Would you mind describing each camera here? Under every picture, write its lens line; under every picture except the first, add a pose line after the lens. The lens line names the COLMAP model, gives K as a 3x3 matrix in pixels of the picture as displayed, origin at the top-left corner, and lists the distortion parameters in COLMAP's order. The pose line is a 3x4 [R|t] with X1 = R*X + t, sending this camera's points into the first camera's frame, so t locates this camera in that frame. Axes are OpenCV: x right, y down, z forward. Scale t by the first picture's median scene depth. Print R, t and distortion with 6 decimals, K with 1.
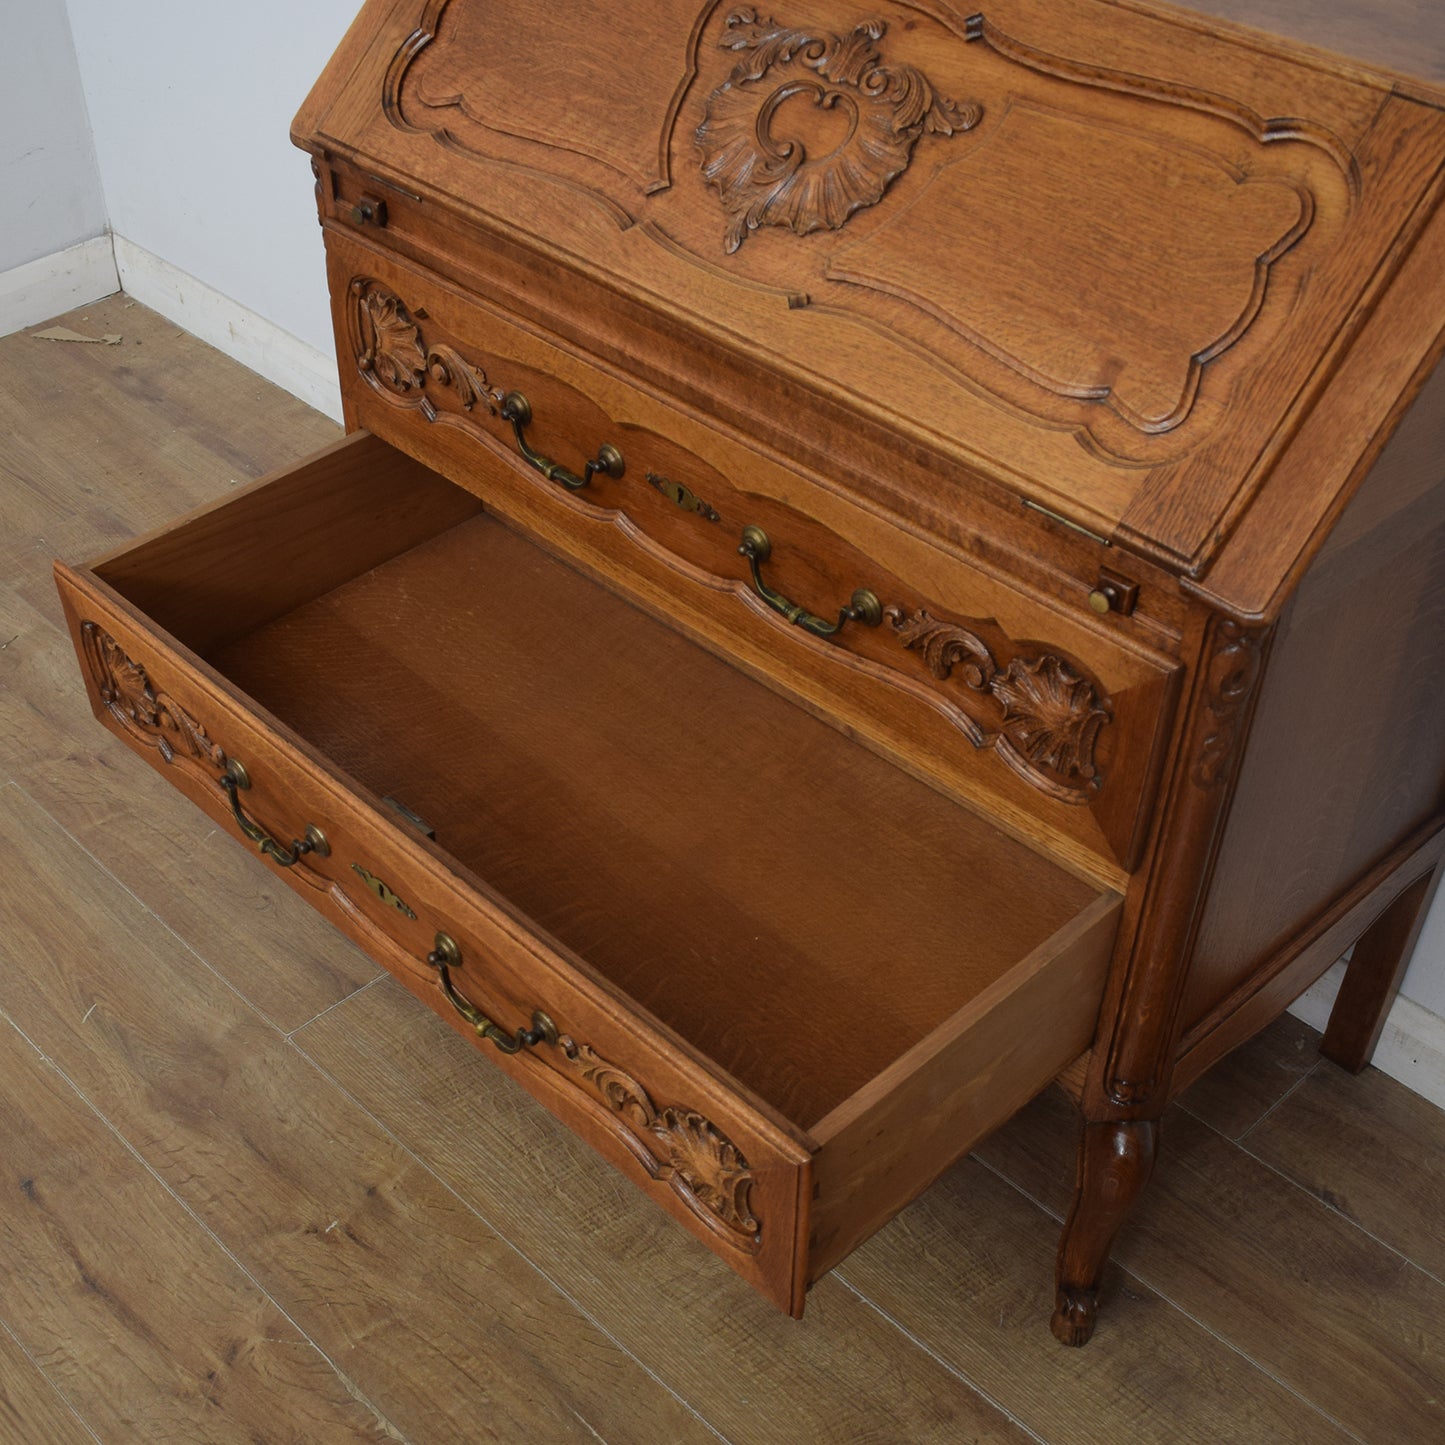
lens RADIAL K [[1960.2, 0, 642.1], [0, 1960.2, 833.1], [0, 0, 1]] dist [-0.100510, 0.019027]
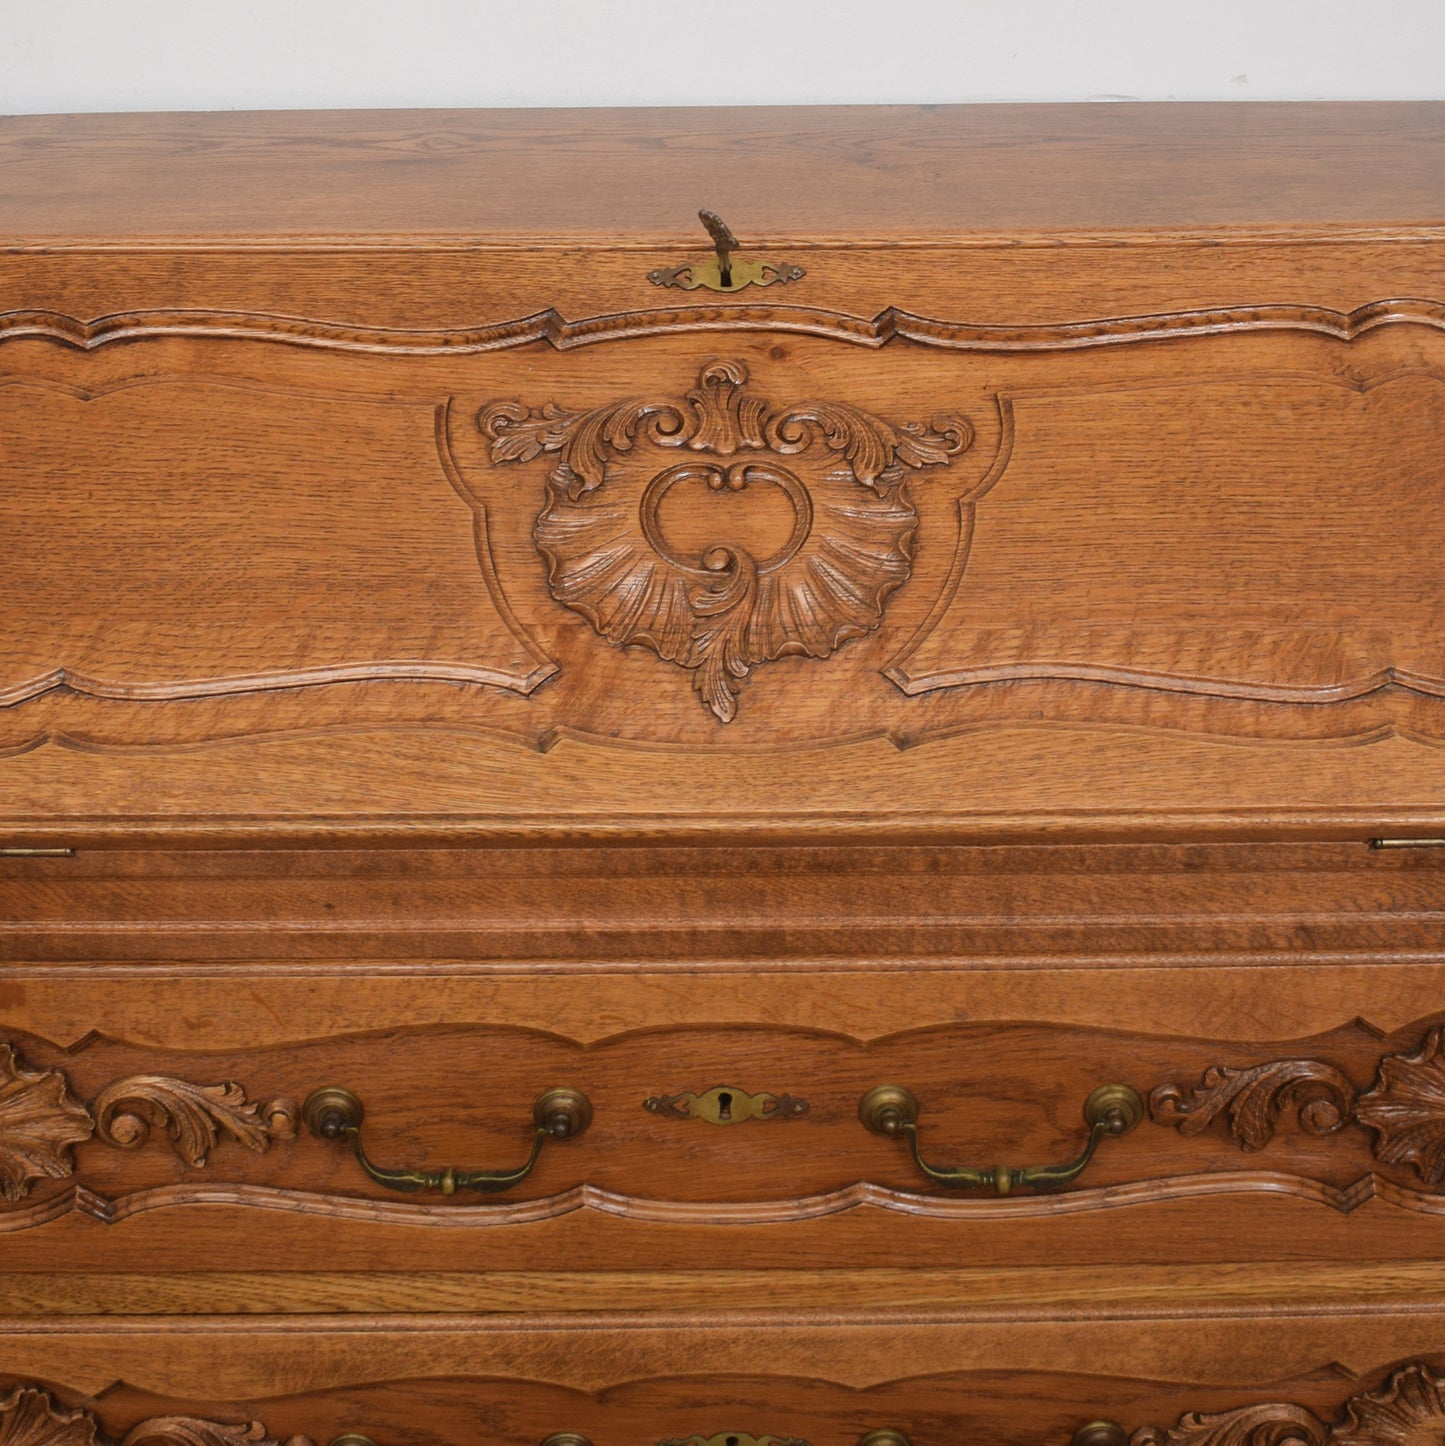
lens RADIAL K [[3207.3, 0, 721.0], [0, 3207.3, 431.9], [0, 0, 1]] dist [-0.067552, -0.015038]
pose [[0.678624, -0.255248, 0.688707, -0.667282], [0.495587, 0.851182, -0.172866, -0.185894], [-0.542091, 0.458625, 0.704131, 0.168898]]
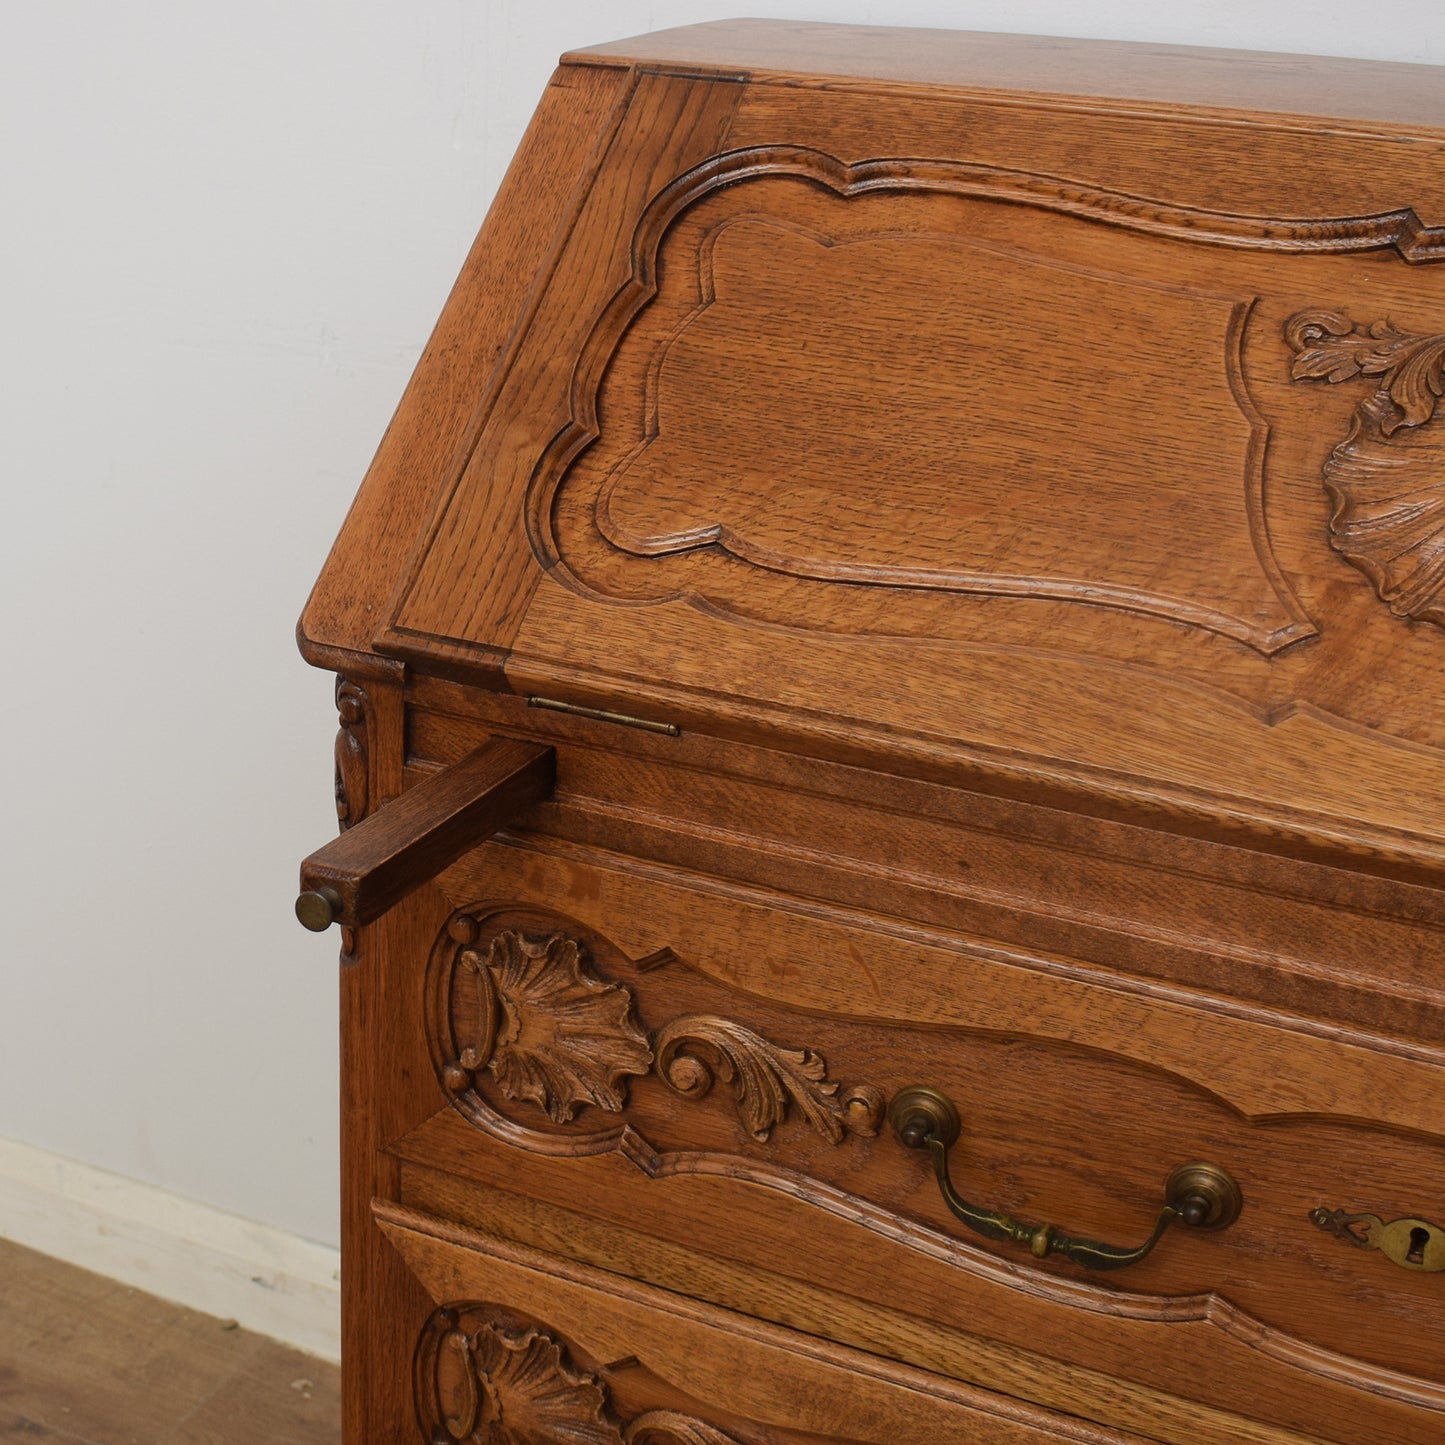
lens RADIAL K [[2385.7, 0, 423.6], [0, 2385.7, 716.3], [0, 0, 1]] dist [-0.101015, 0.008119]
pose [[0.954250, -0.093512, 0.284012, -0.378810], [0.188712, 0.925121, -0.329453, -0.154805], [-0.231938, 0.367977, 0.900443, 0.506848]]
